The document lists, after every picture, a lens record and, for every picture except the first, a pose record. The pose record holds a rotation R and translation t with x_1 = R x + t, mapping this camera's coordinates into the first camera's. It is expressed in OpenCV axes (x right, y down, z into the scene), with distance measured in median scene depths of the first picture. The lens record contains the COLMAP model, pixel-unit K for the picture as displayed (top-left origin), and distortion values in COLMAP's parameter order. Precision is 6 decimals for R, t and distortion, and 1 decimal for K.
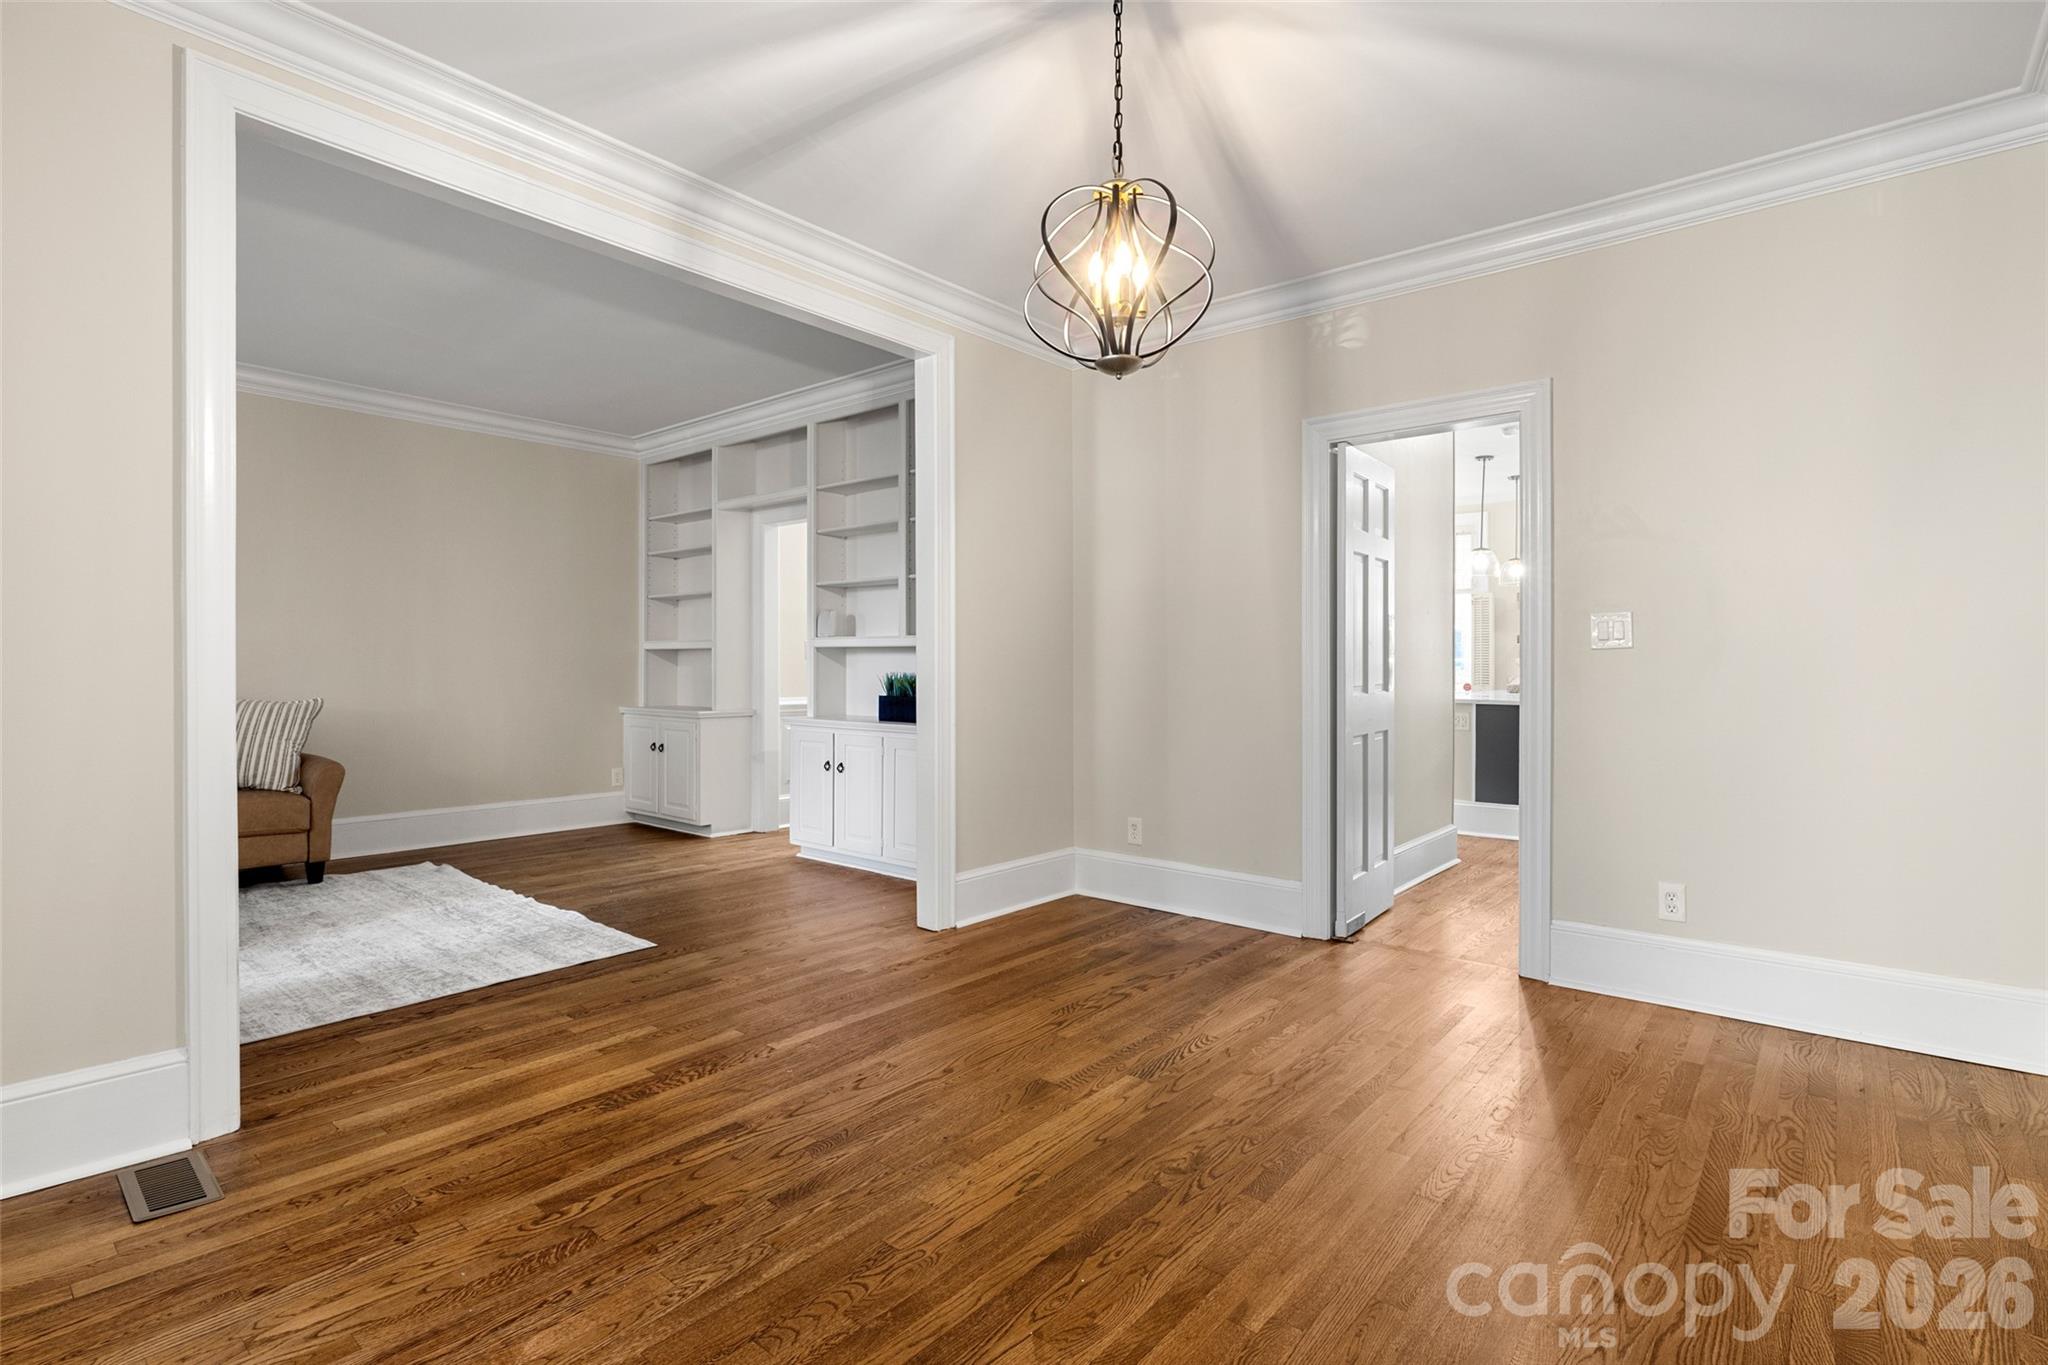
lens RADIAL K [[972.2, 0, 1025.3], [0, 972.2, 671.4], [0, 0, 1]] dist [-0.001187, -0.000427]
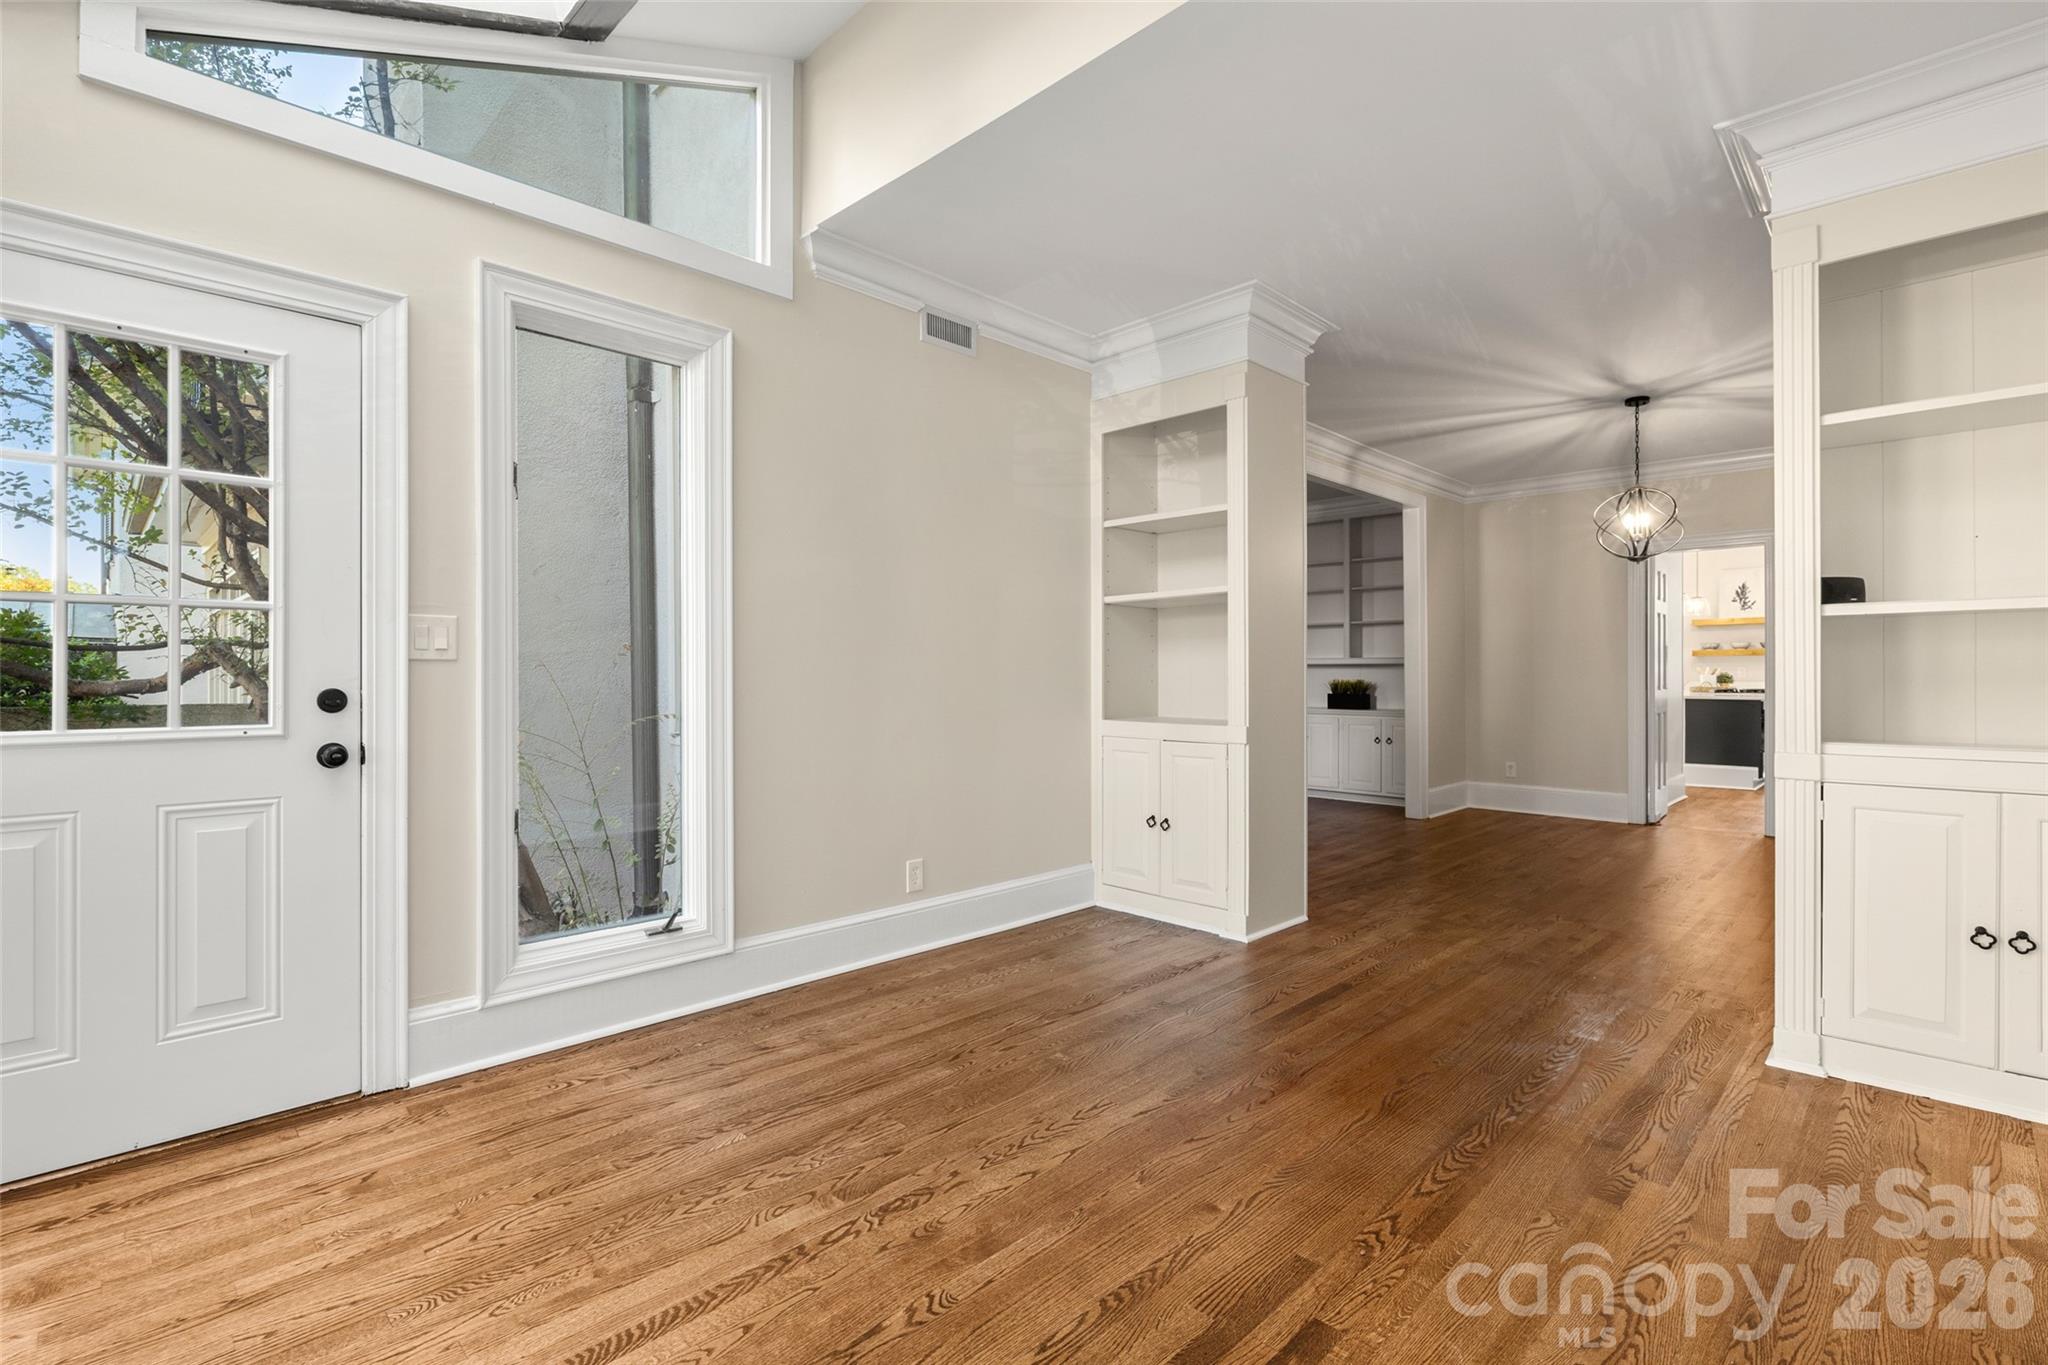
lens RADIAL K [[934.5, 0, 1022.1], [0, 934.5, 678.2], [0, 0, 1]] dist [-0.001432, 0.000291]
pose [[0.997833, 0.004225, -0.065665, -0.990198], [-0.004099, 0.999989, 0.002053, -0.004885], [0.065673, -0.001780, 0.997840, -1.125205]]
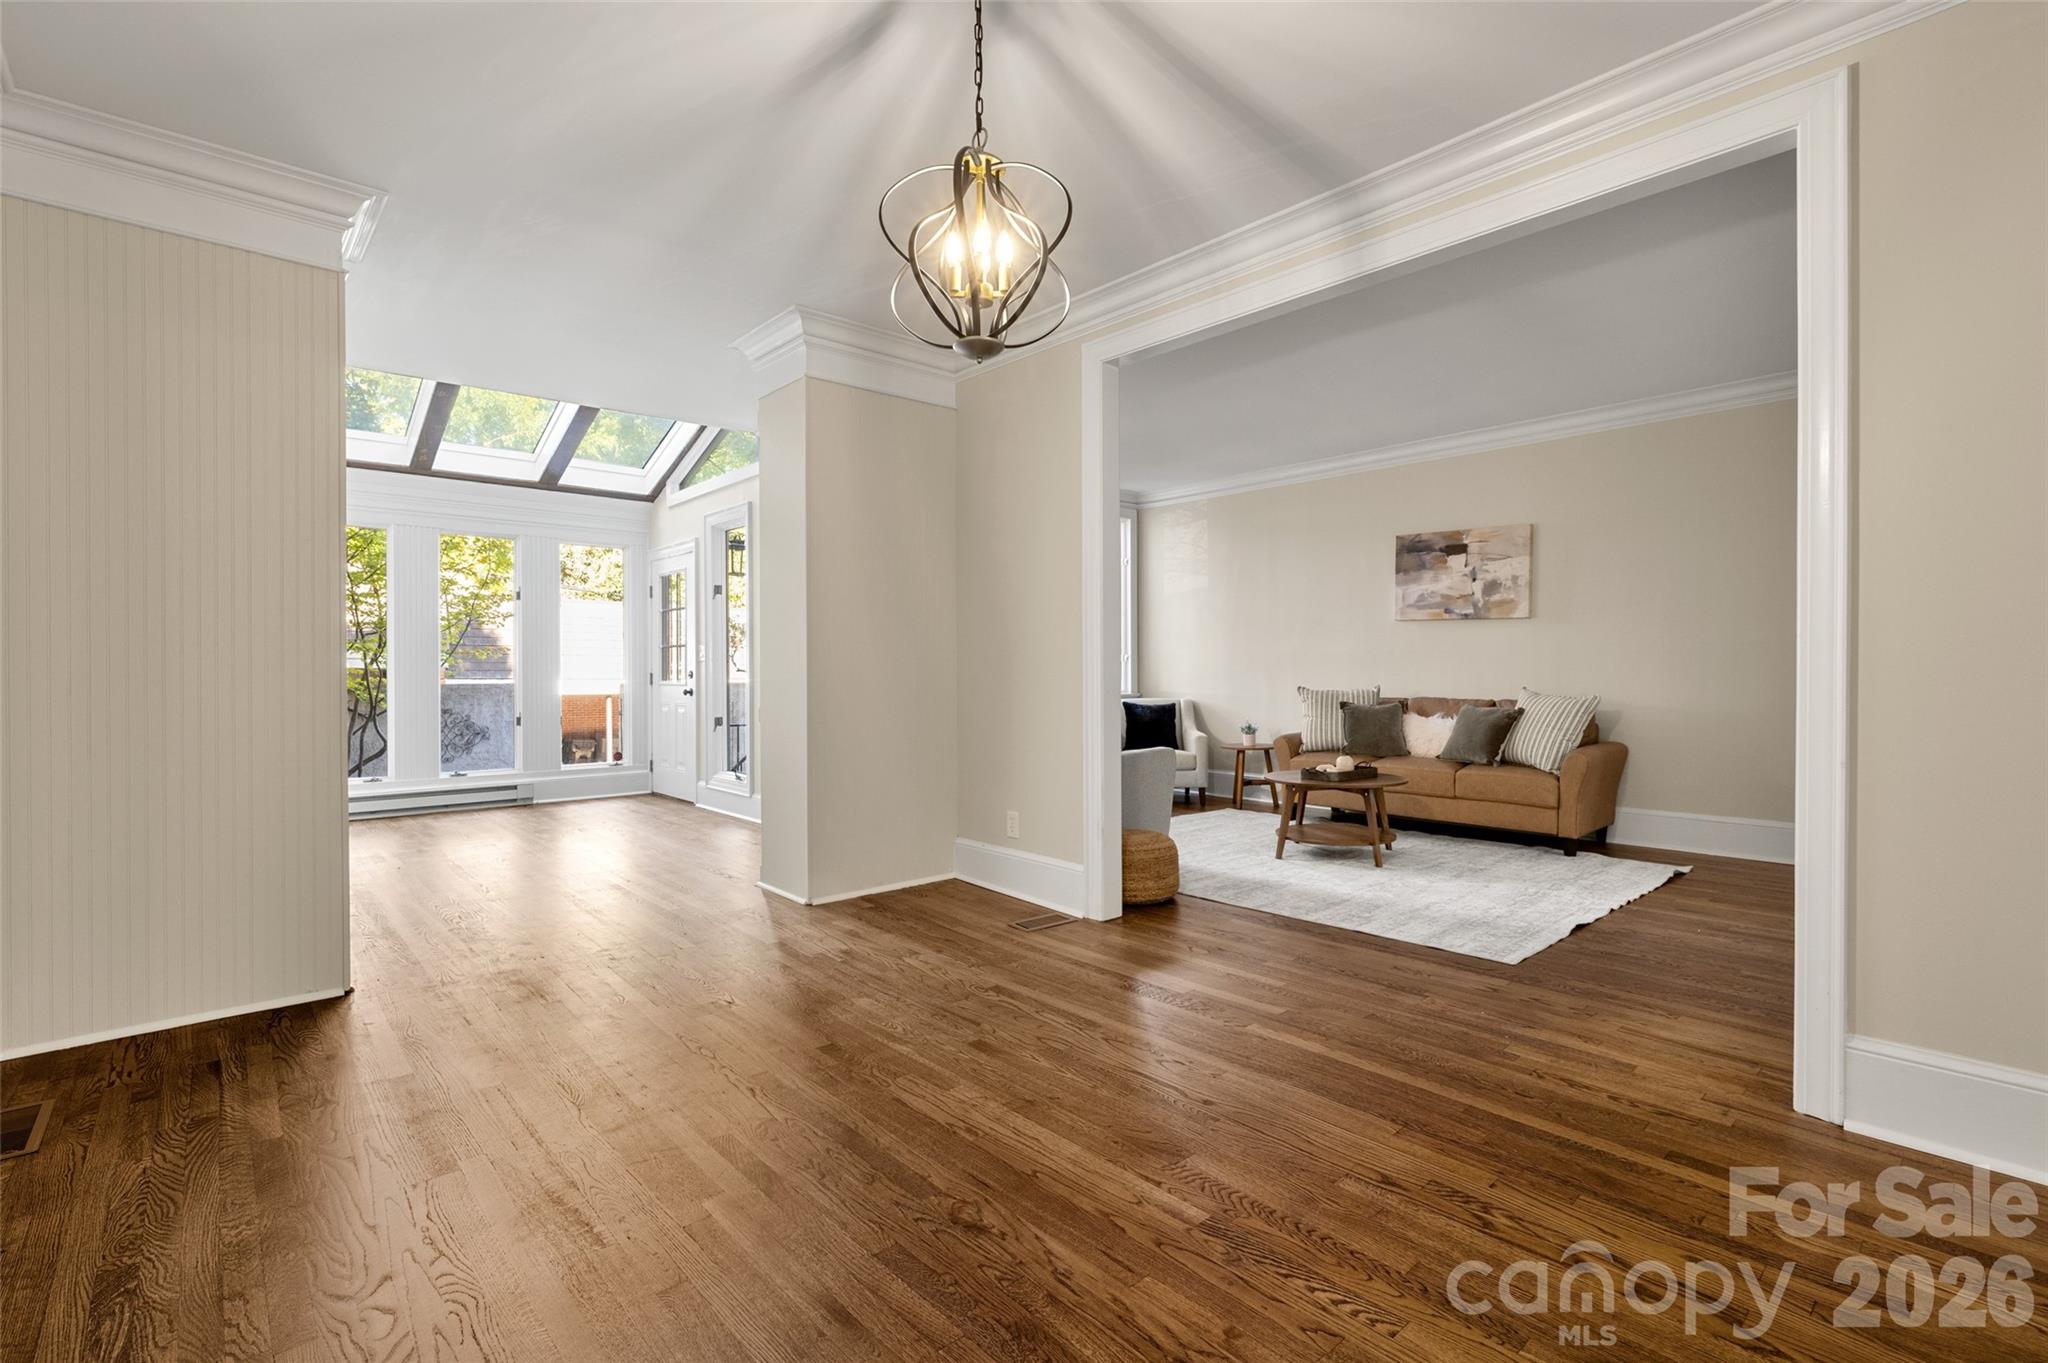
lens RADIAL K [[934.5, 0, 1024.3], [0, 934.5, 680.2], [0, 0, 1]] dist [-0.001432, 0.000291]
pose [[-0.142365, 0.007590, -0.989785, 0.721147], [-0.000411, 0.999970, 0.007727, 0.004539], [0.989814, 0.001507, -0.142357, 0.843107]]
